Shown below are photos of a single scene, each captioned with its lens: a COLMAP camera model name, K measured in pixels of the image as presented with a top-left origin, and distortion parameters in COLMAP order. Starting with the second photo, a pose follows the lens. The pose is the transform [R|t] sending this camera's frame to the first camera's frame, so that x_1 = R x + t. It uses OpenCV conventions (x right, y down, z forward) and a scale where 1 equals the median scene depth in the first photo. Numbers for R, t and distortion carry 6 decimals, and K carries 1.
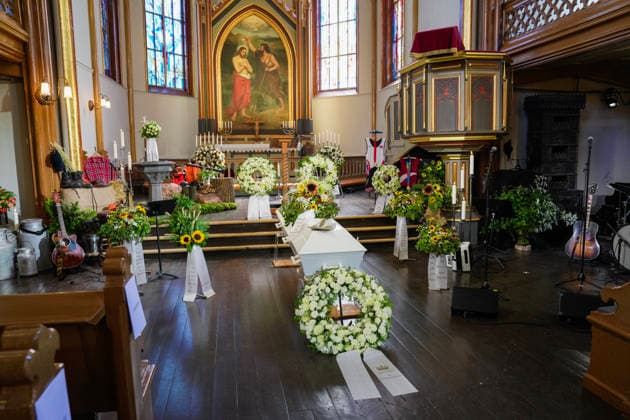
lens RADIAL K [[420.4, 0, 311.7], [0, 420.4, 213.1], [0, 0, 1]] dist [-0.108564, 0.062117]
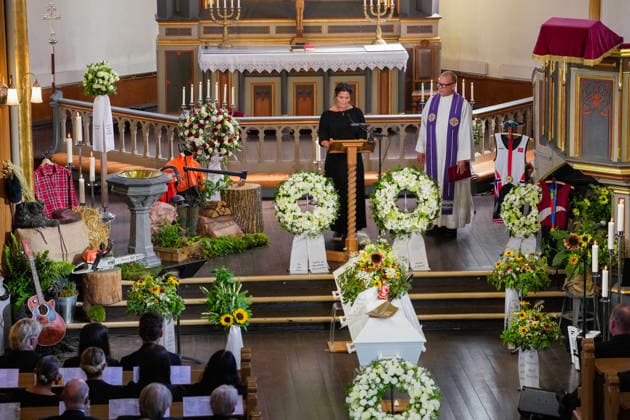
lens RADIAL K [[2090.5, 0, 313.4], [0, 2090.5, 216.7], [0, 0, 1]] dist [0.660384, 0.000000]
pose [[0.993901, 0.031549, -0.105666, 0.211221], [-0.023253, 0.996615, 0.078848, -0.317743], [0.107796, -0.075910, 0.991271, -2.099956]]
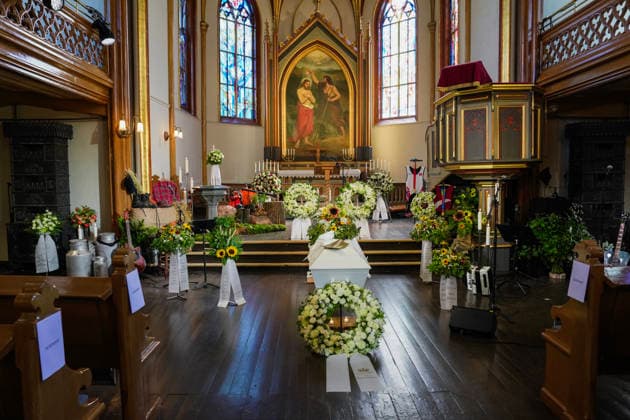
lens RADIAL K [[420.4, 0, 316.5], [0, 420.4, 215.6], [0, 0, 1]] dist [-0.108564, 0.062117]
pose [[0.984730, 0.020367, -0.172895, 0.102195], [-0.029516, 0.998287, -0.050514, 0.005650], [0.171570, 0.054846, 0.983644, -0.071477]]
